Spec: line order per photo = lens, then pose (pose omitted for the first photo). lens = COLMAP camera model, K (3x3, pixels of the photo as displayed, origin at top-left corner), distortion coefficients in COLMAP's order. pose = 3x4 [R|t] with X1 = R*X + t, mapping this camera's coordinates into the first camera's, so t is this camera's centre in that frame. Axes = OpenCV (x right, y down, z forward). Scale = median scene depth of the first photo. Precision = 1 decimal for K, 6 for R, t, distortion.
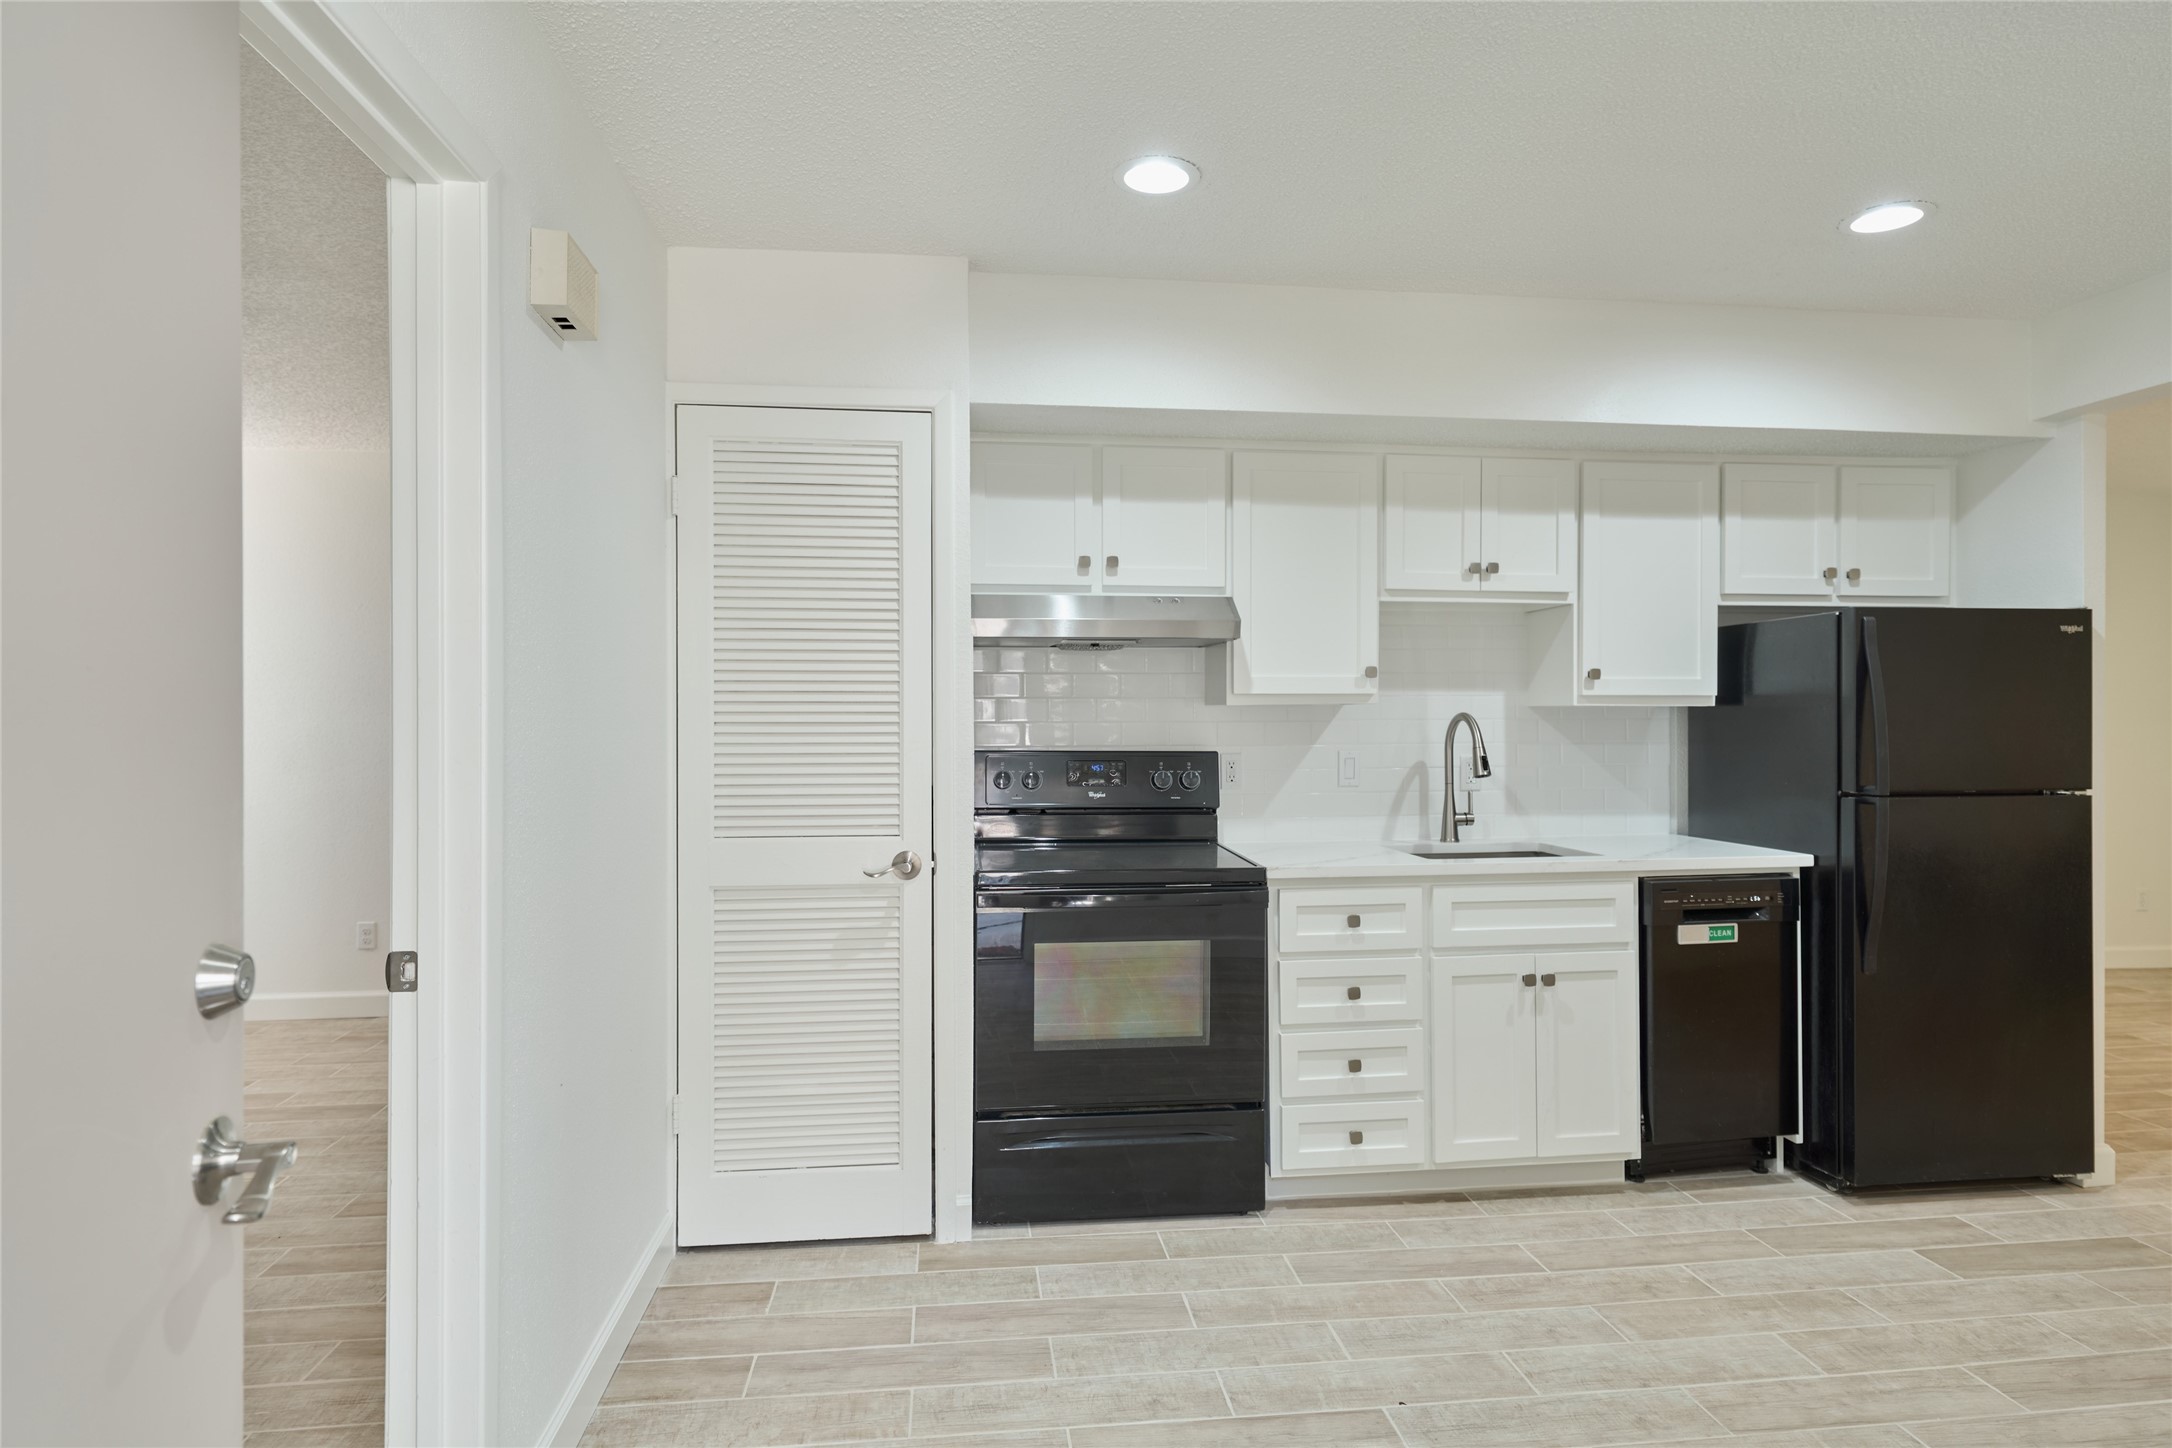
lens RADIAL K [[1176.2, 0, 1086.0], [0, 1176.2, 724.0], [0, 0, 1]] dist [0.004618, -0.000734]
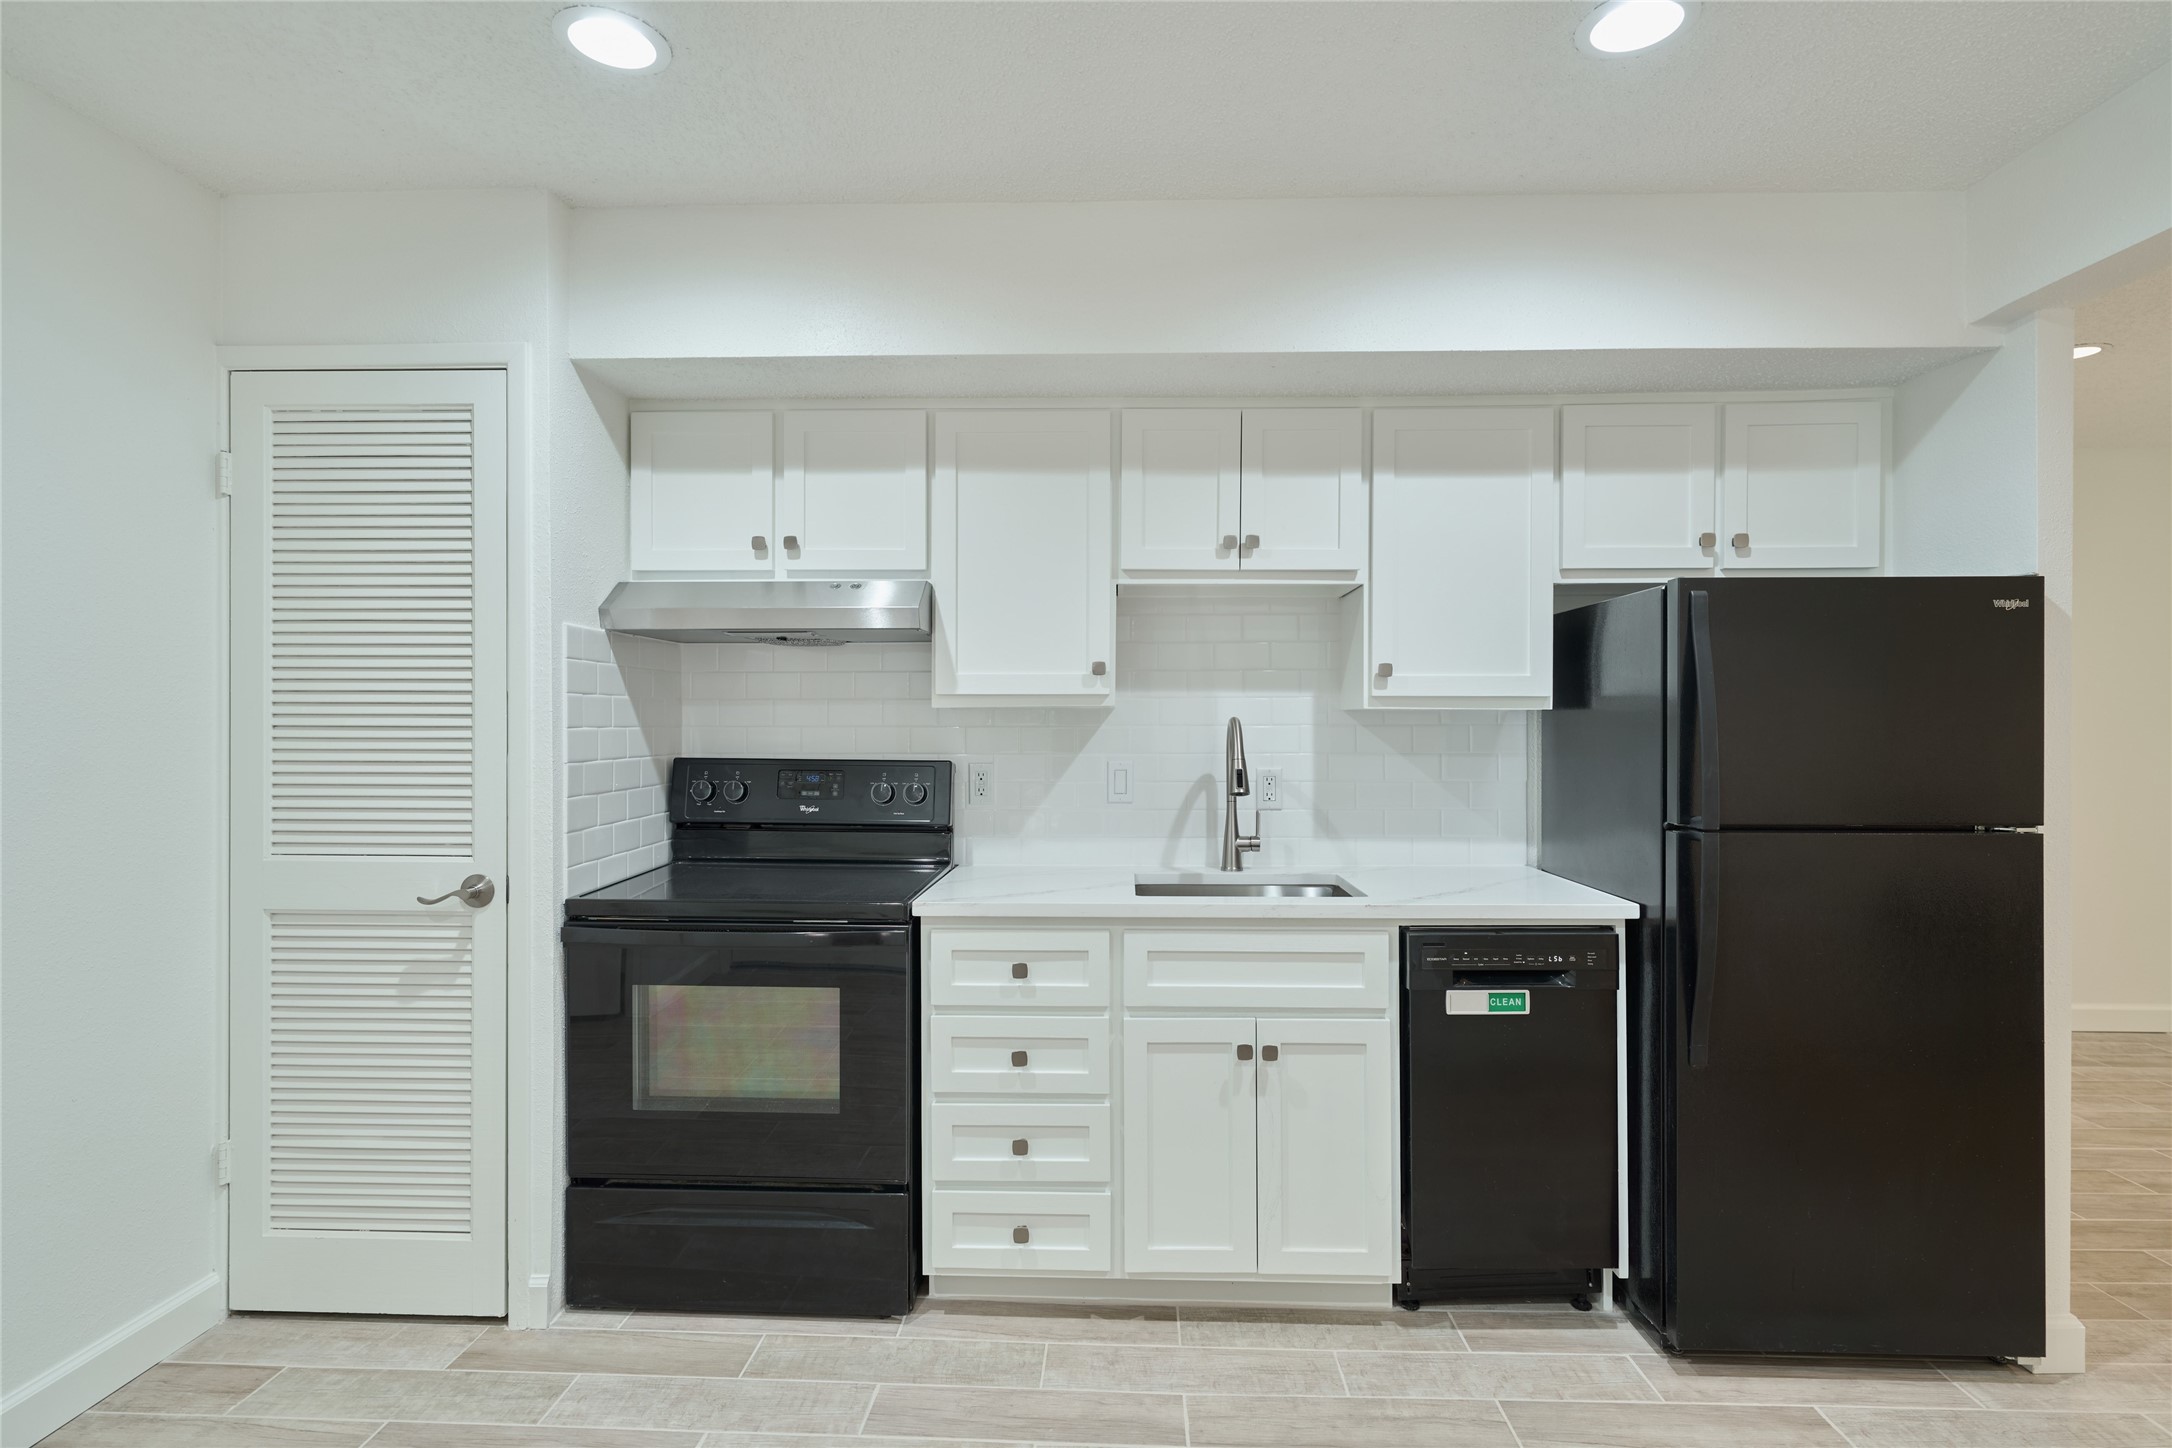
lens RADIAL K [[1073.1, 0, 1086.0], [0, 1073.1, 724.0], [0, 0, 1]] dist [0.000504, 0.000261]
pose [[0.987633, 0.003757, -0.156741, 0.374416], [-0.004068, 0.999990, -0.001664, -0.003314], [0.156733, 0.002281, 0.987638, 0.257238]]
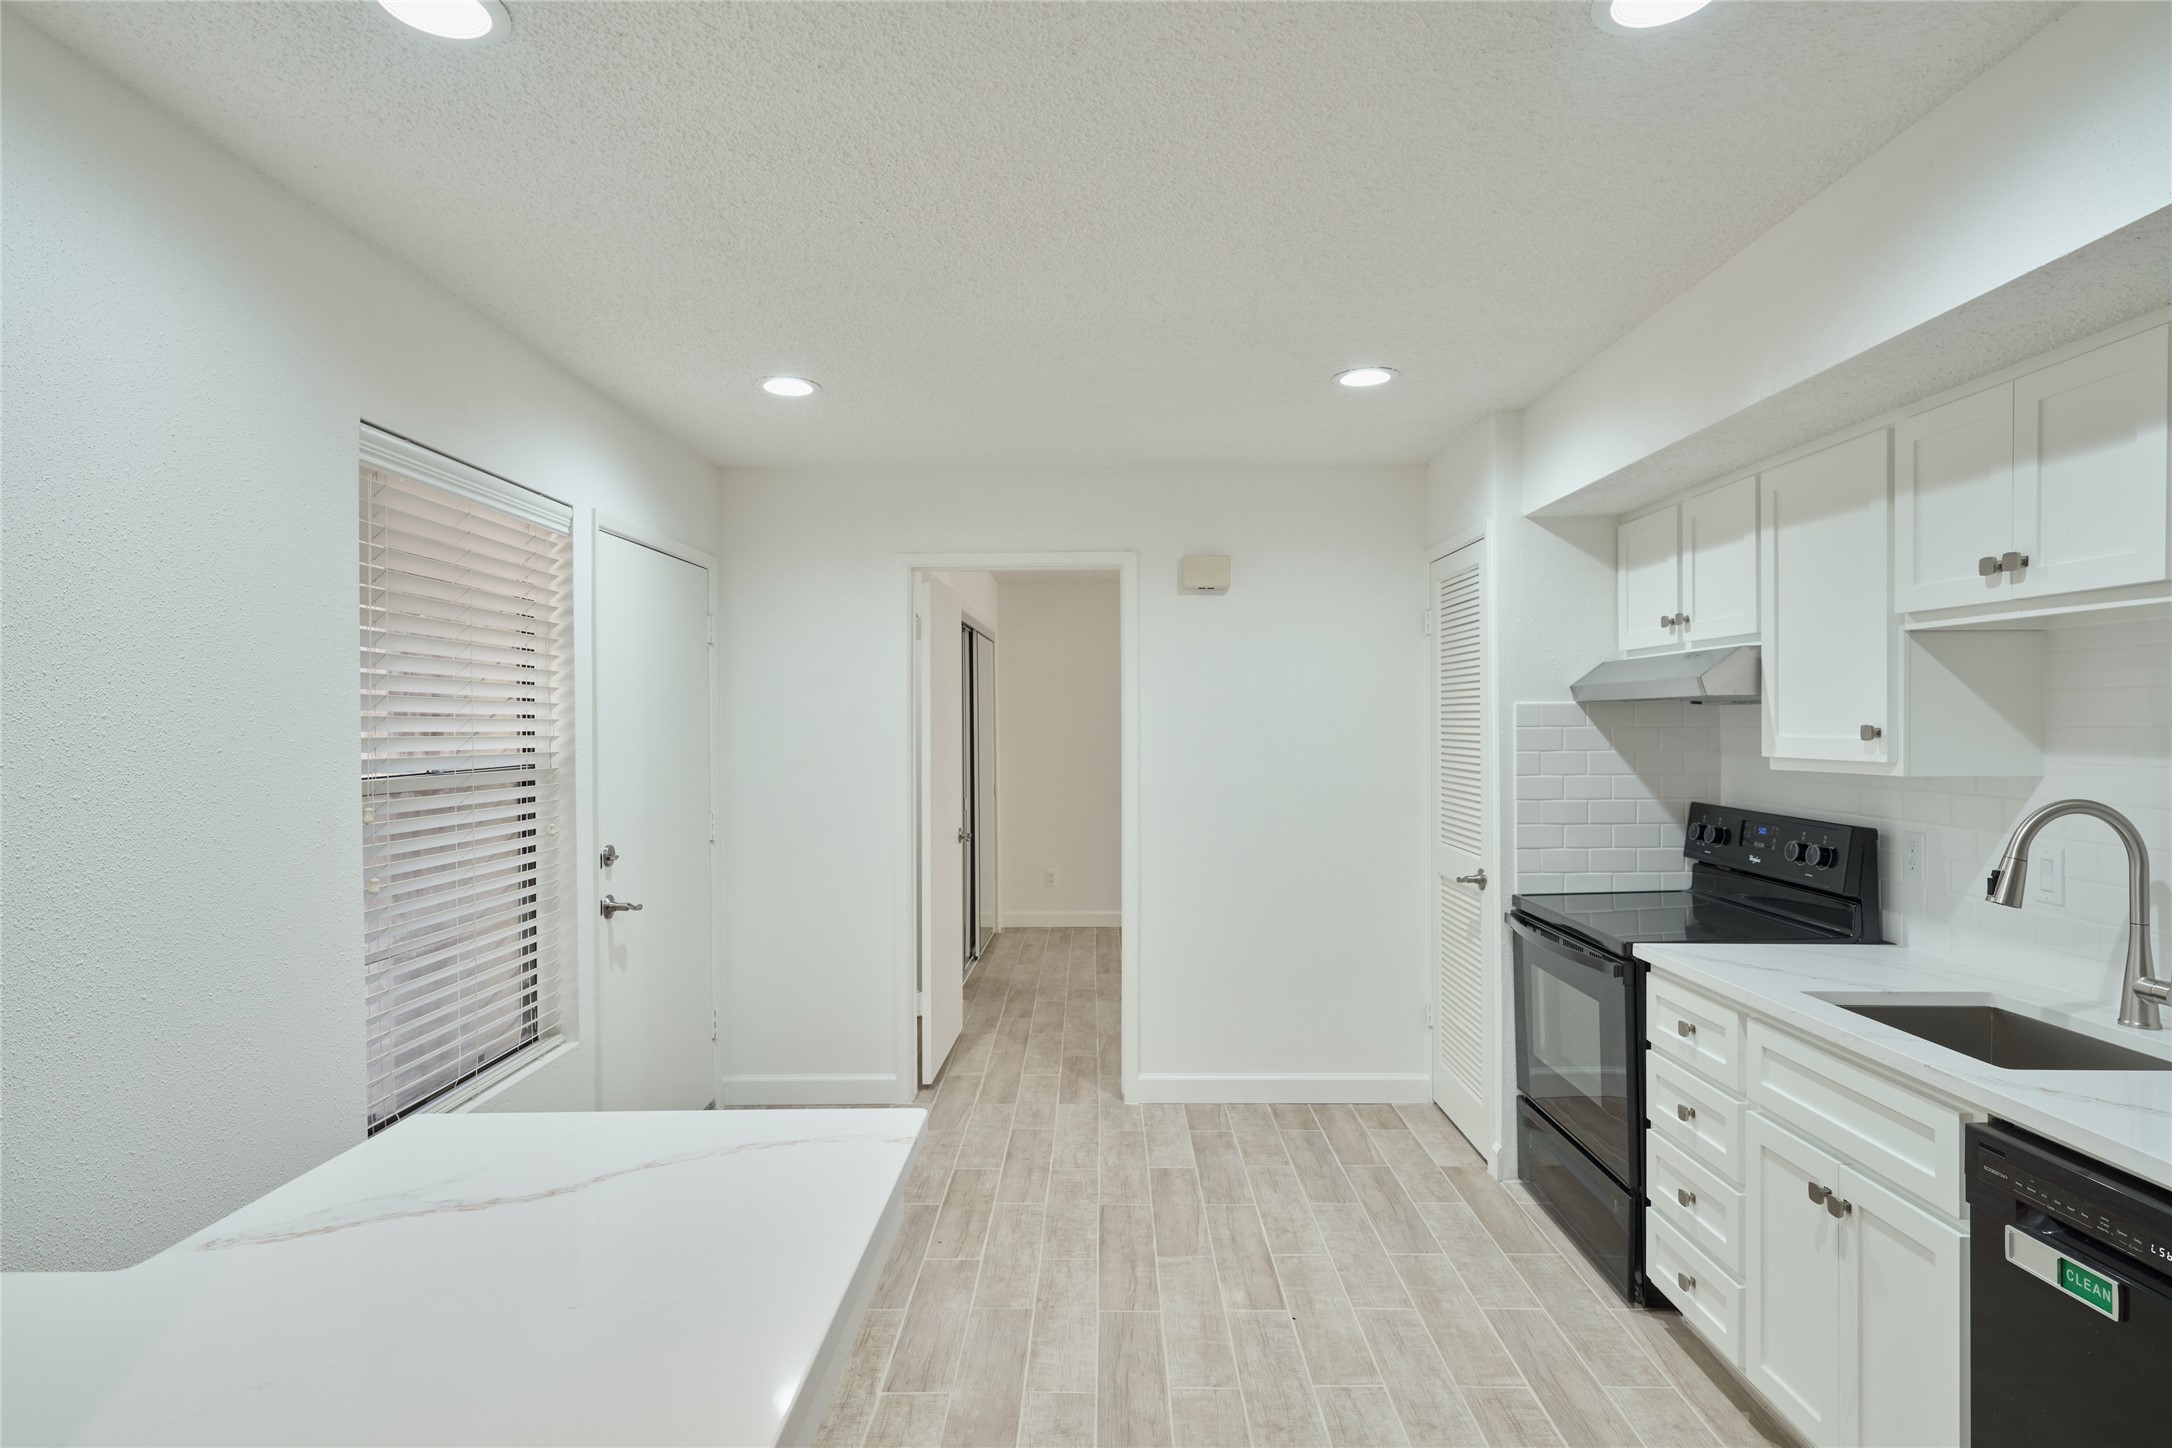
lens RADIAL K [[1112.8, 0, 1086.0], [0, 1112.8, 724.0], [0, 0, 1]] dist [0.000491, -0.000111]
pose [[-0.133066, 0.004077, -0.991099, 1.043976], [0.000353, 0.999992, 0.004067, -0.055445], [0.991107, 0.000192, -0.133066, 0.650149]]
